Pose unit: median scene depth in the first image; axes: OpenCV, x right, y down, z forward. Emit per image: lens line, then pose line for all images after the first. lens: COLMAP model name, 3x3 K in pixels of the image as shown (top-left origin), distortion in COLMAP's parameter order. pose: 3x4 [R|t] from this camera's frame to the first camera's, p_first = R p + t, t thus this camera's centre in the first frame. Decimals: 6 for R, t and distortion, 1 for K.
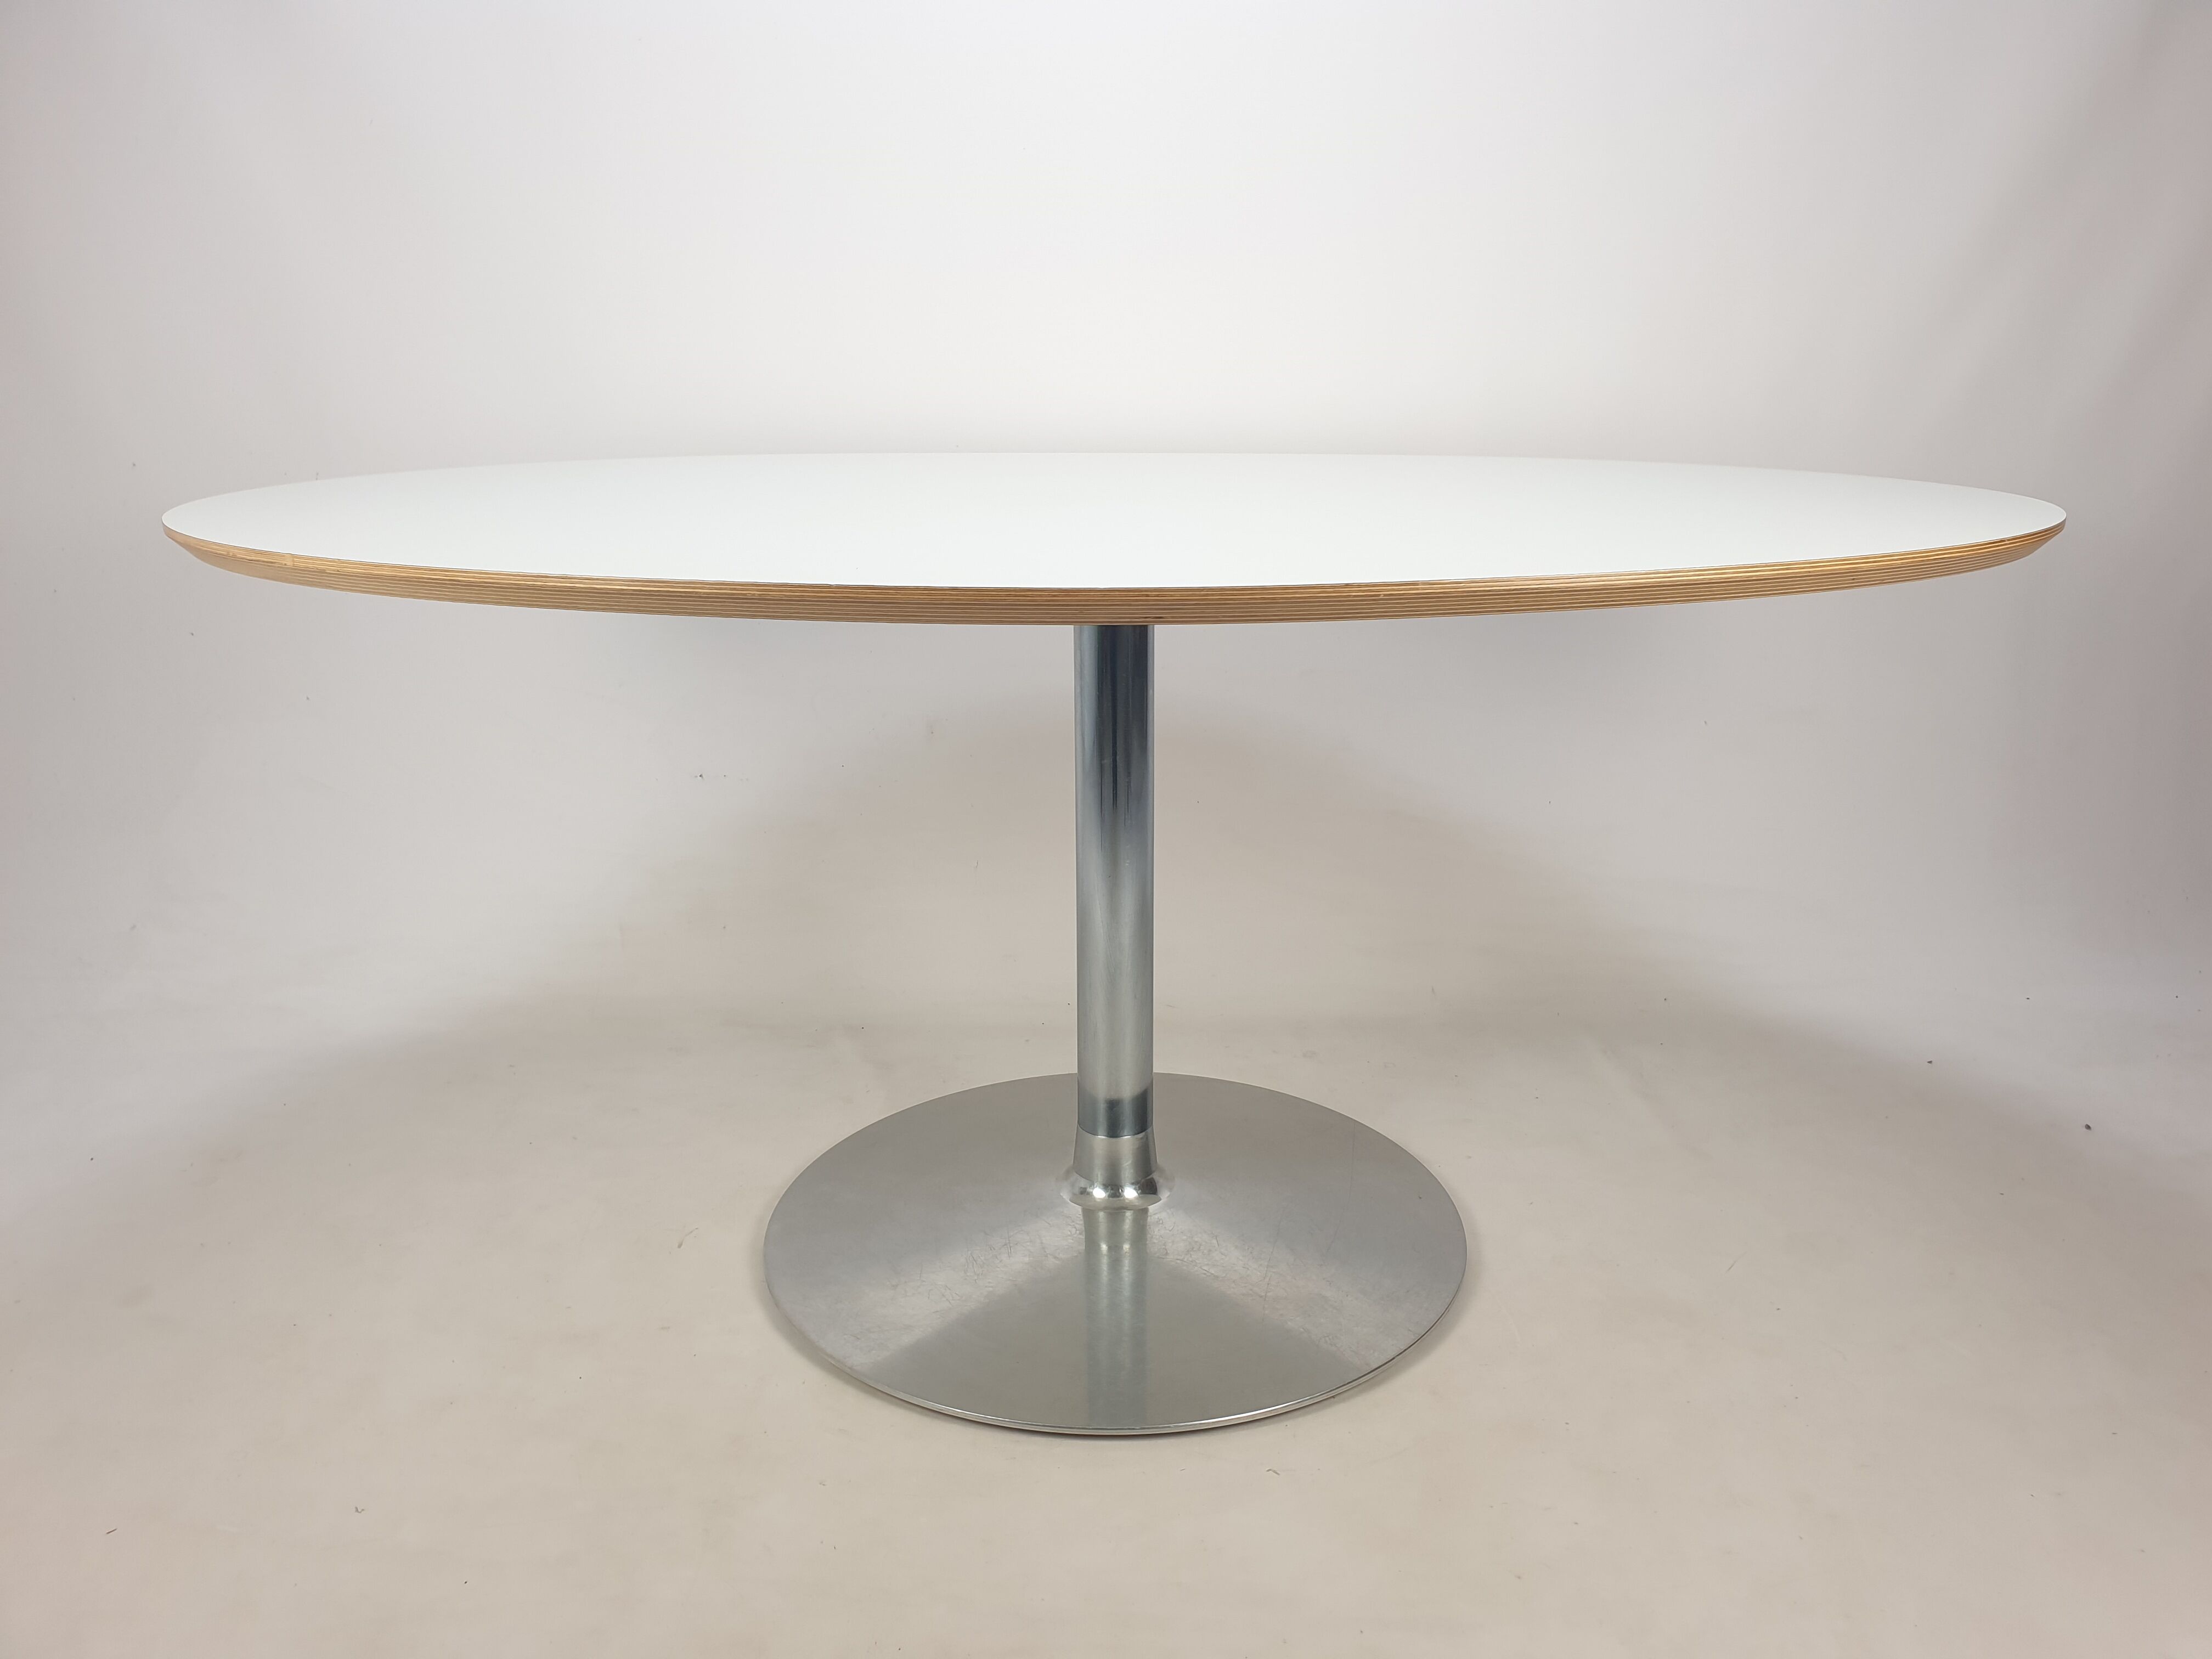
lens RADIAL K [[1684.6, 0, 1131.4], [0, 1684.6, 798.9], [0, 0, 1]] dist [-0.000752, 0.024515]
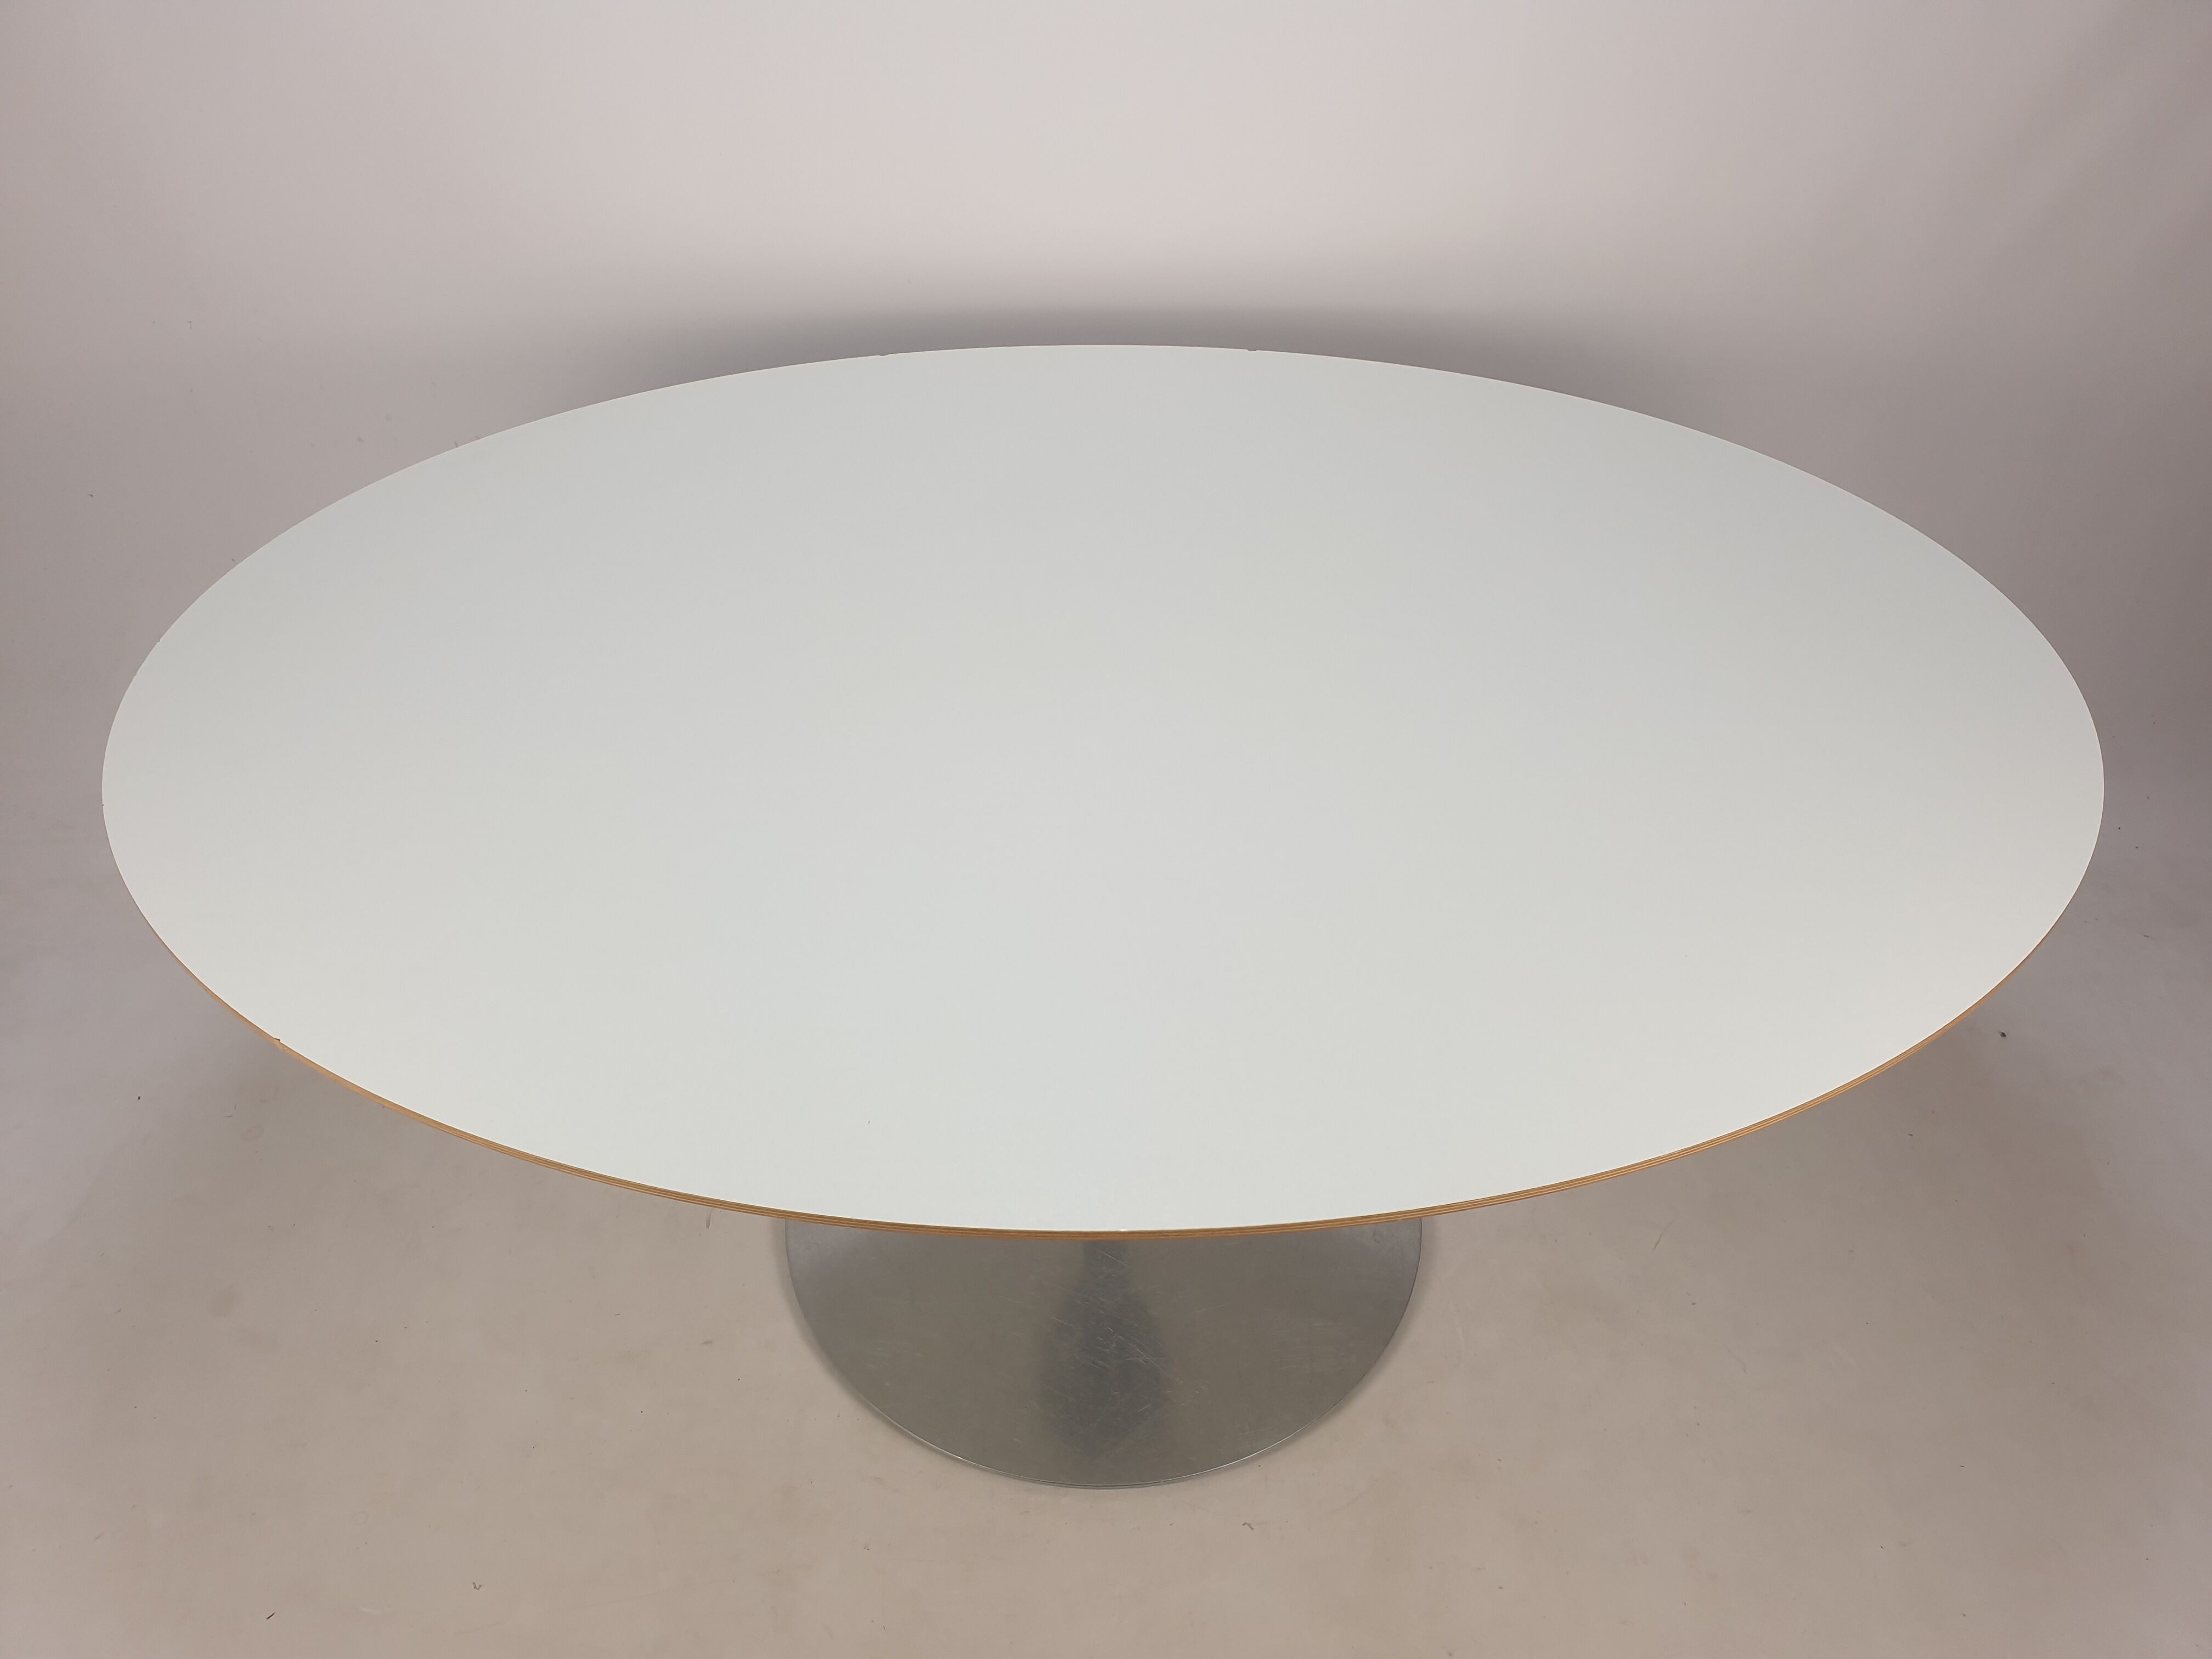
lens RADIAL K [[1684.6, 0, 1115.5], [0, 1684.6, 807.6], [0, 0, 1]] dist [-0.000752, 0.024515]
pose [[0.999760, -0.010489, 0.019251, -0.022757], [0.001843, 0.915230, 0.402928, -0.463215], [-0.021845, -0.402796, 0.915029, 0.108211]]
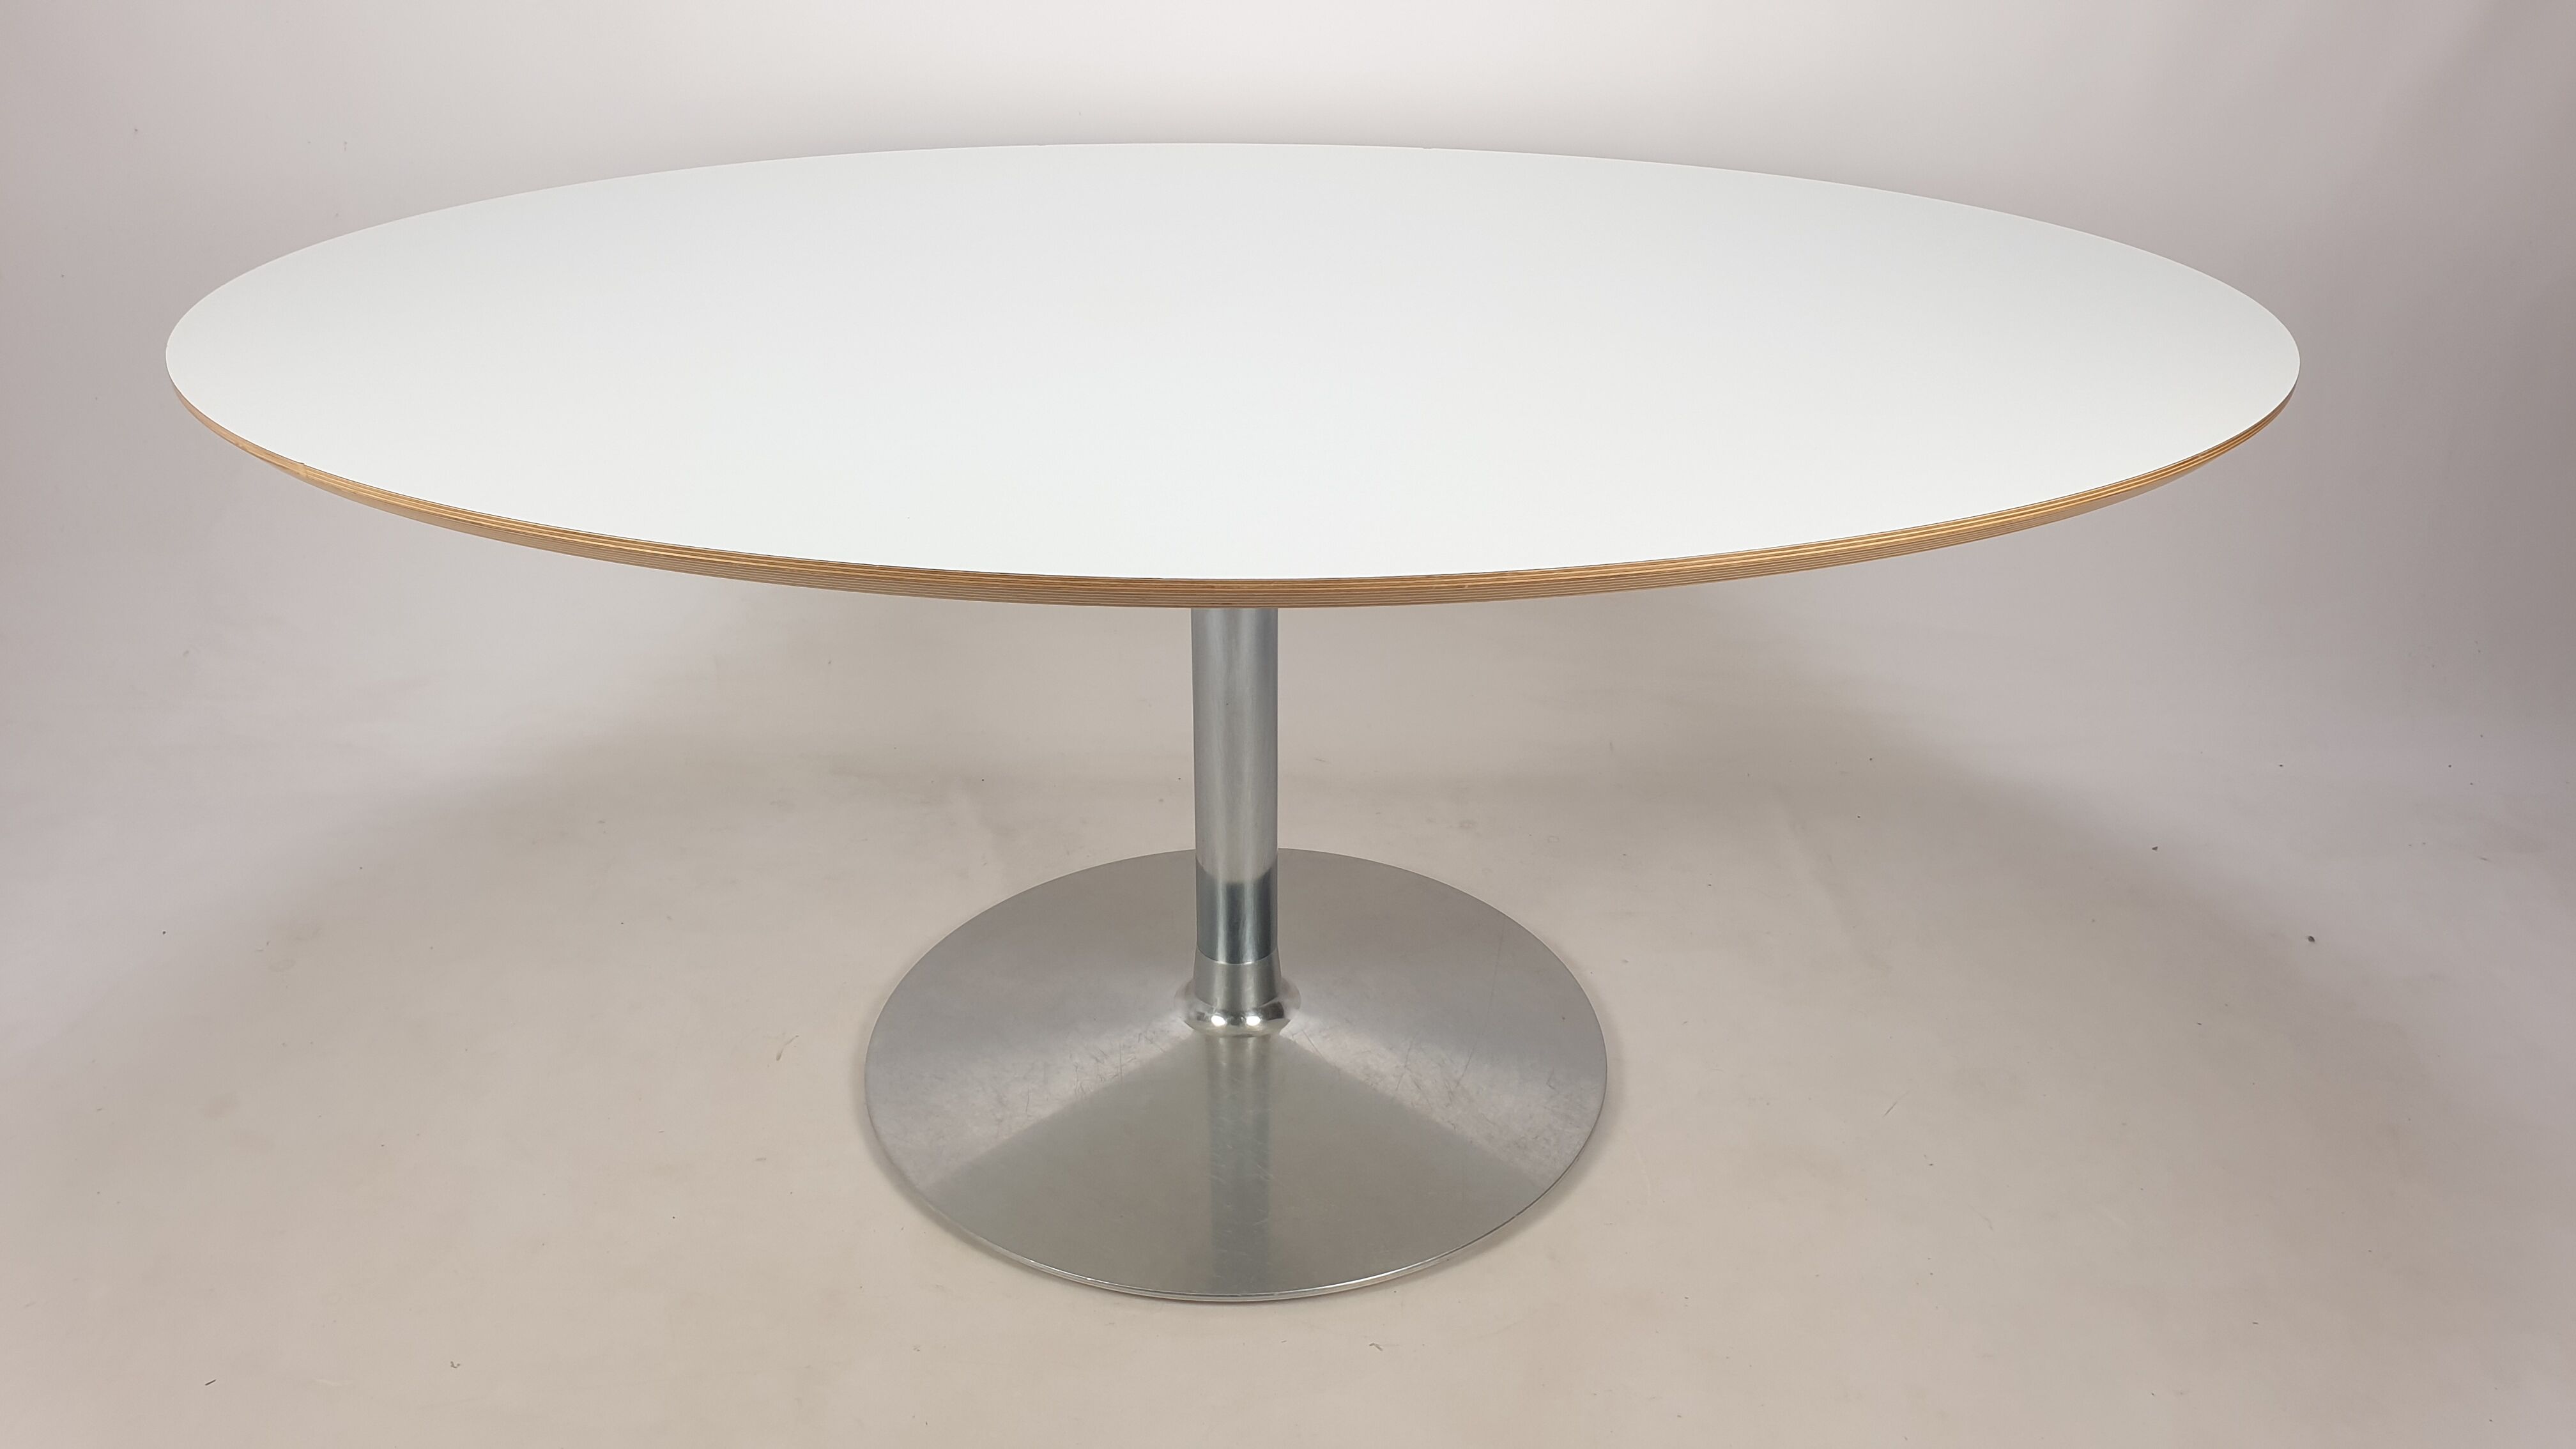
lens RADIAL K [[1951.2, 0, 1289.6], [0, 1951.2, 677.7], [0, 0, 1]] dist [0.026963, -0.019715]
pose [[0.999522, 0.016135, -0.026363, 0.049644], [-0.011065, 0.983198, 0.182209, -0.163452], [0.028860, -0.181830, 0.982906, -0.041307]]
